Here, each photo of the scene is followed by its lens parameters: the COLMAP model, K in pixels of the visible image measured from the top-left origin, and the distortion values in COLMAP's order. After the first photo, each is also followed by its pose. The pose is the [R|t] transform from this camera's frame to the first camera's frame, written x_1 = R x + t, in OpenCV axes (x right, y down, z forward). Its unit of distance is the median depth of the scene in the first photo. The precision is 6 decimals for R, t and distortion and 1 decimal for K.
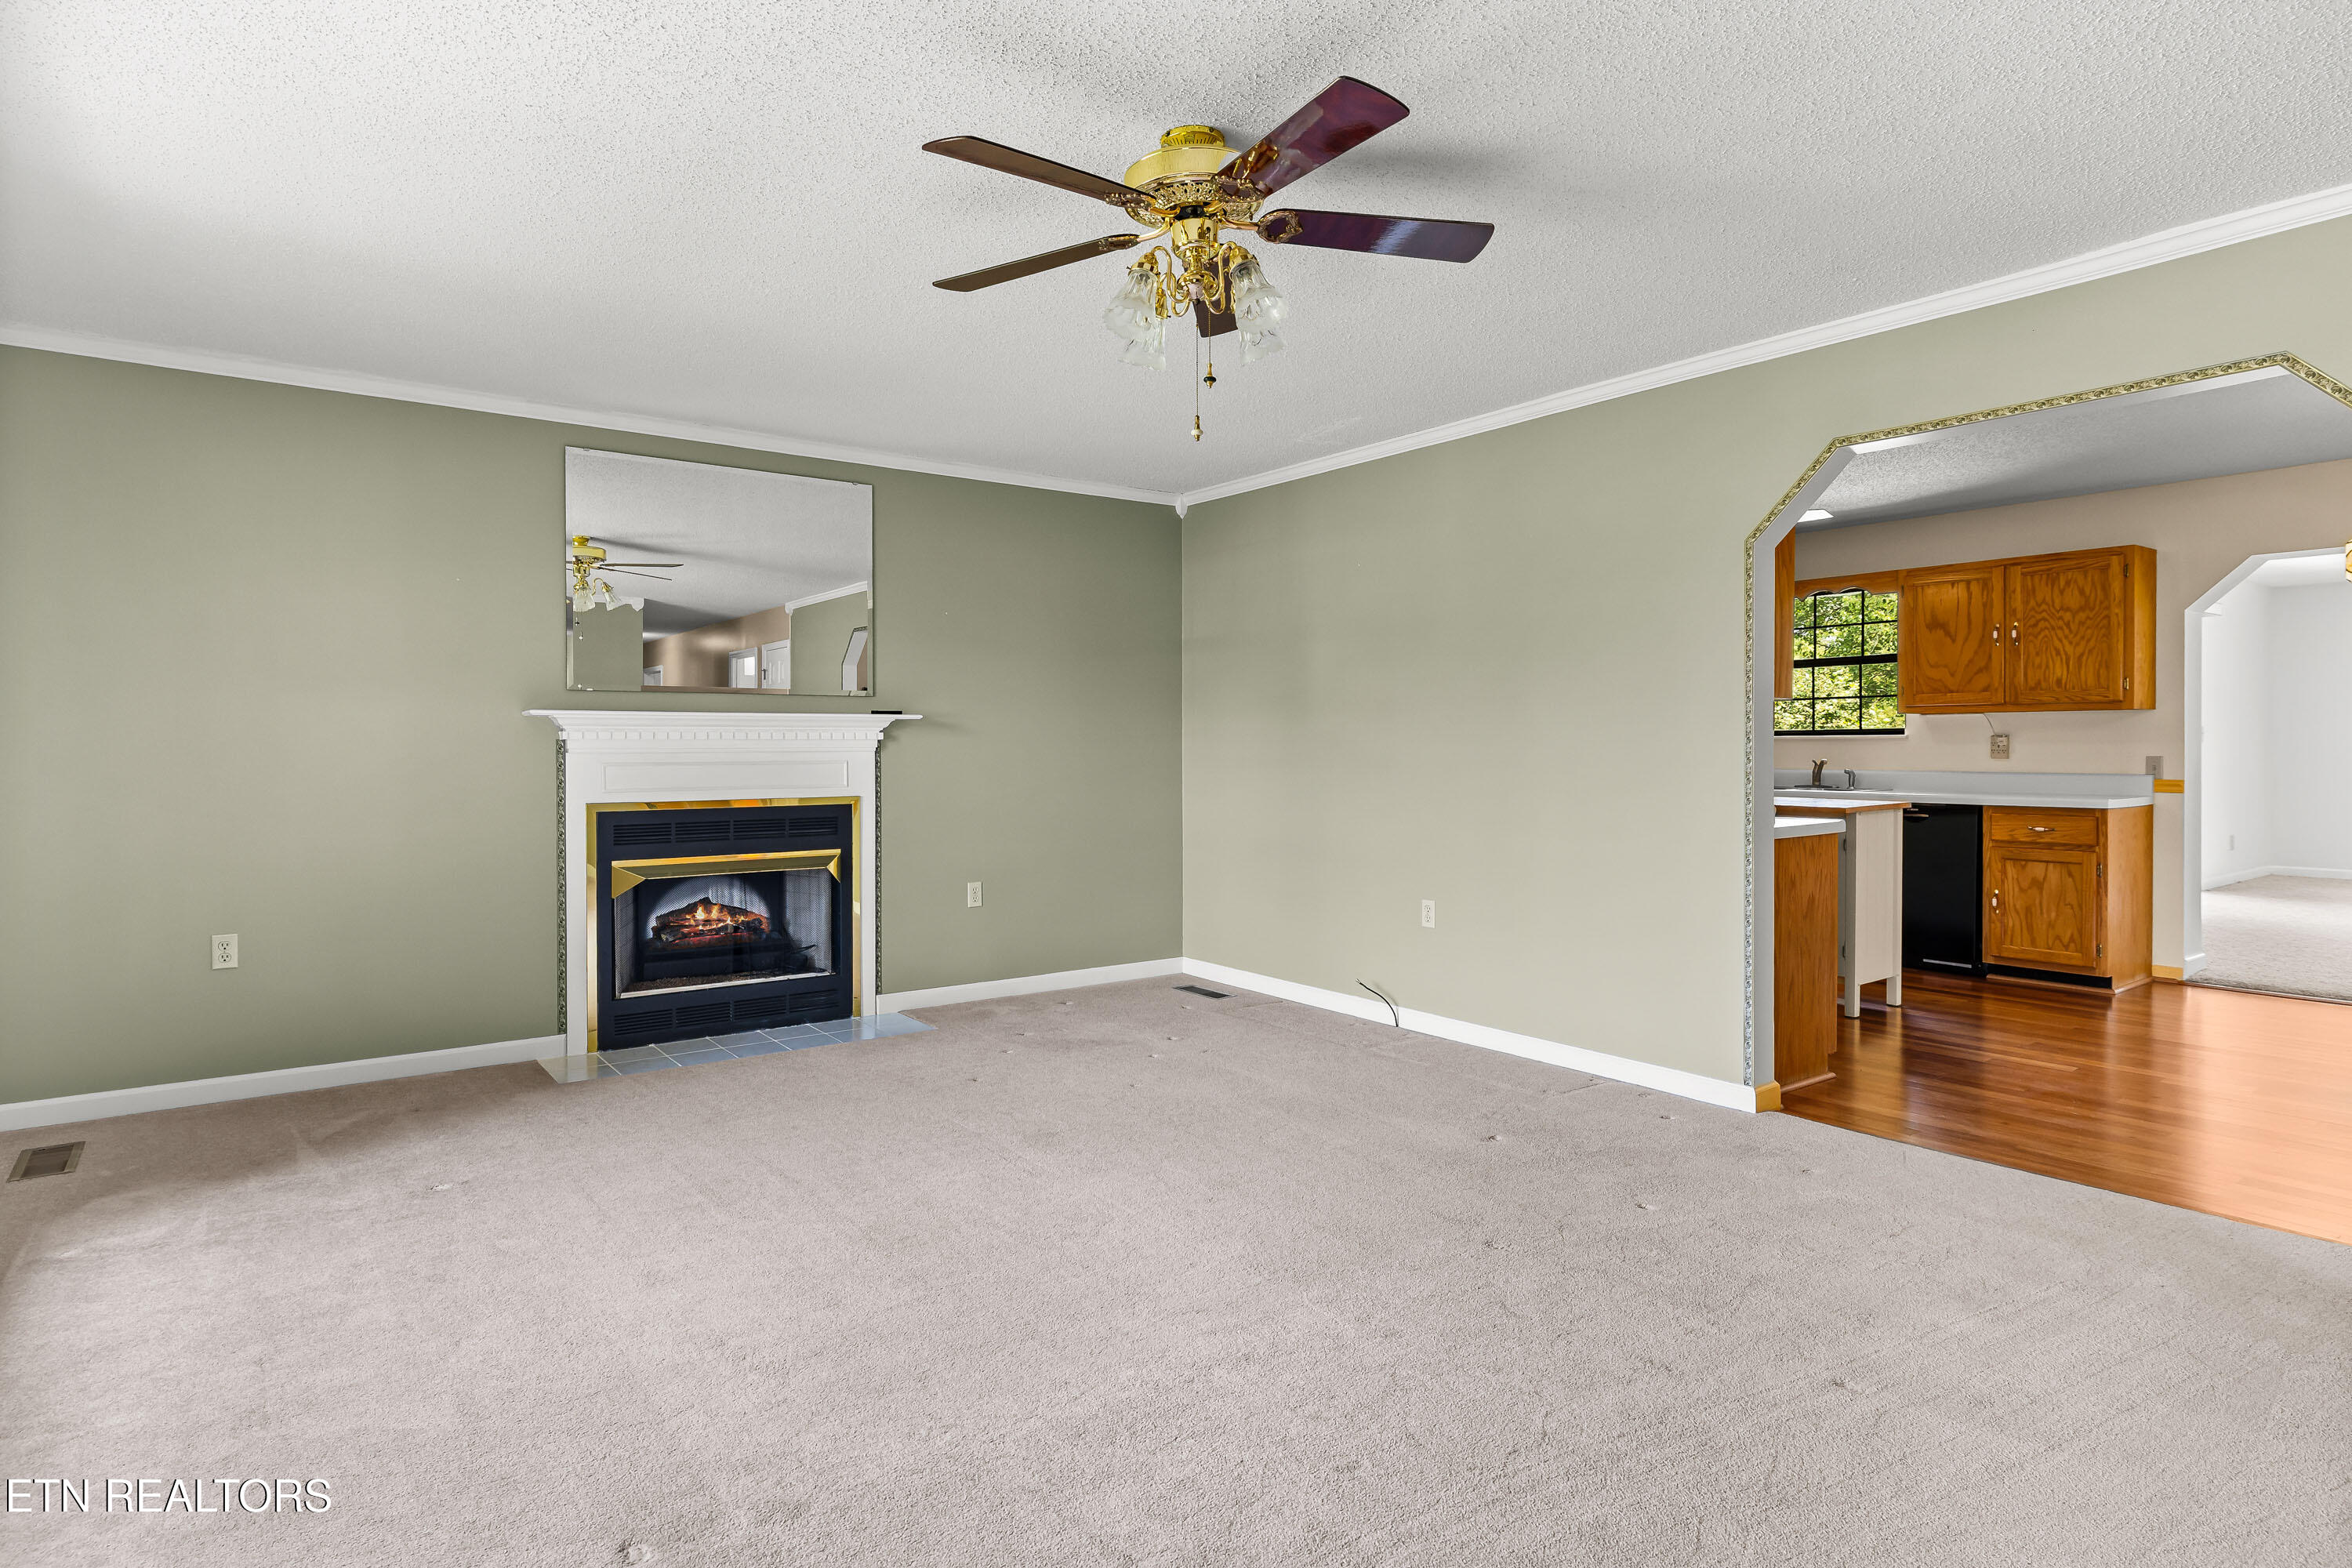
lens RADIAL K [[1228.7, 0, 1127.8], [0, 1228.7, 760.1], [0, 0, 1]] dist [-0.004461, 0.003243]
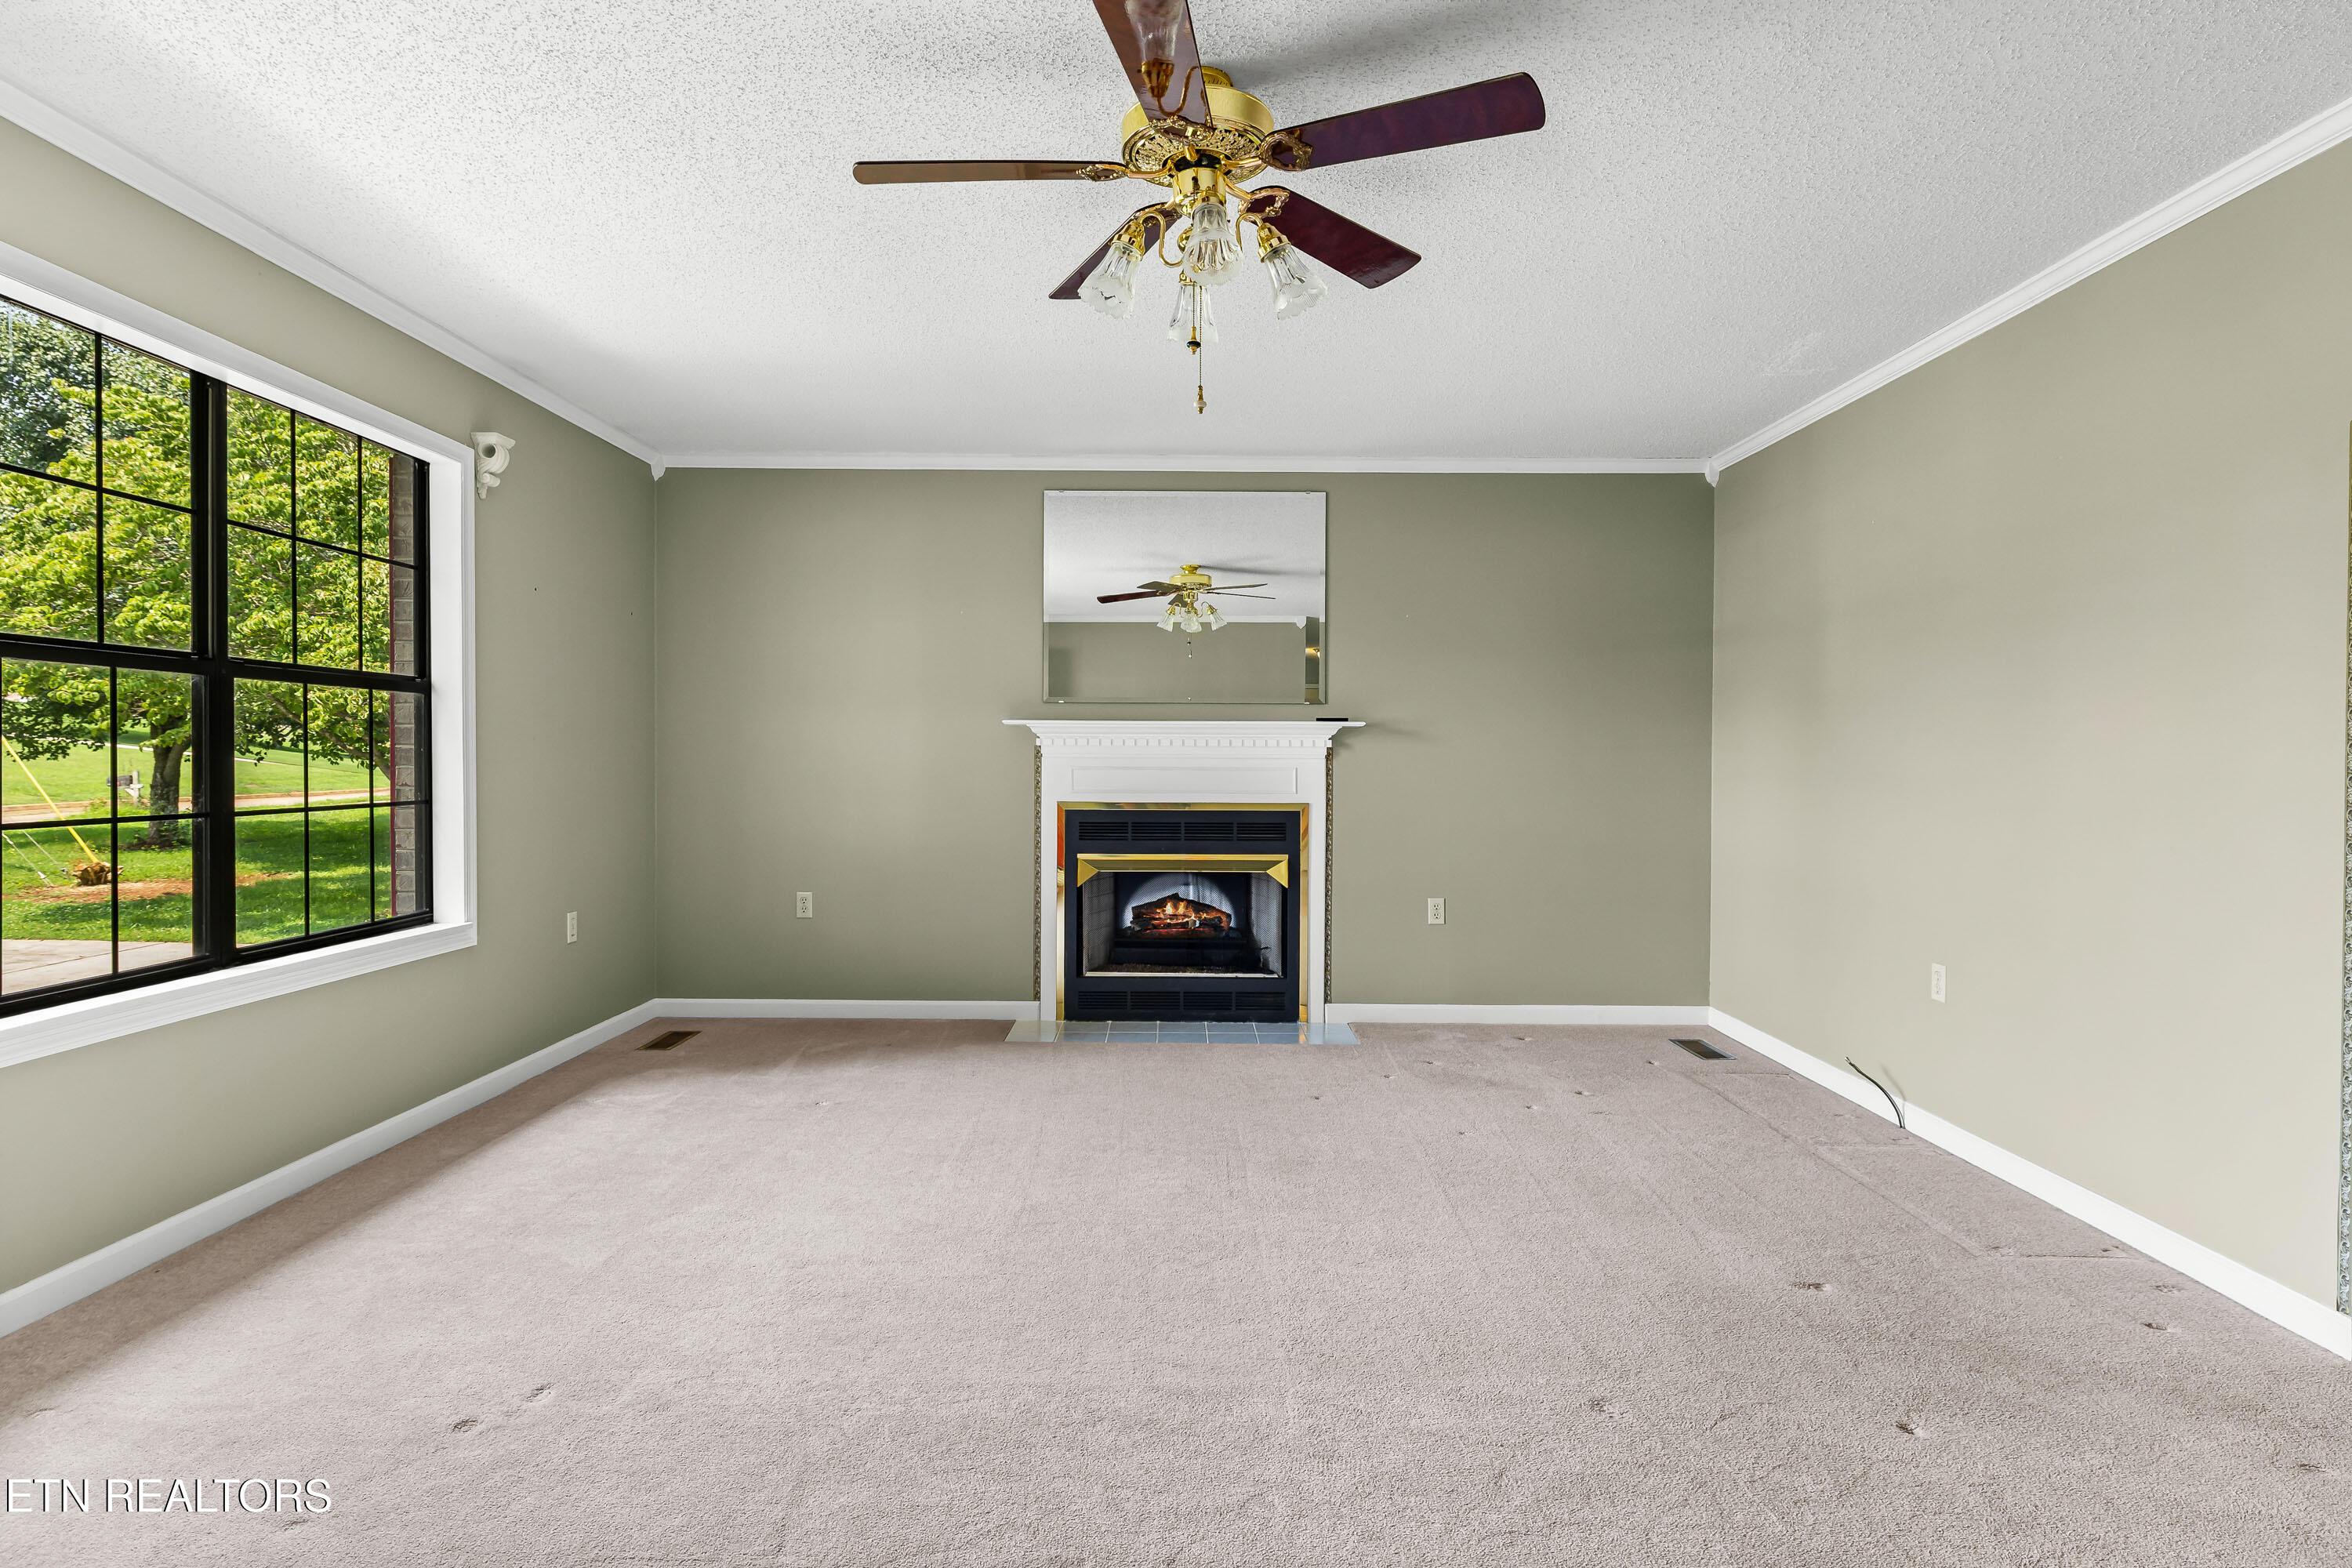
lens RADIAL K [[1228.7, 0, 1182.3], [0, 1228.7, 776.4], [0, 0, 1]] dist [-0.004461, 0.003243]
pose [[0.815120, 0.016576, -0.579056, 0.293362], [-0.014483, 0.999861, 0.008234, 0.000691], [0.579112, 0.001675, 0.815246, 0.127129]]
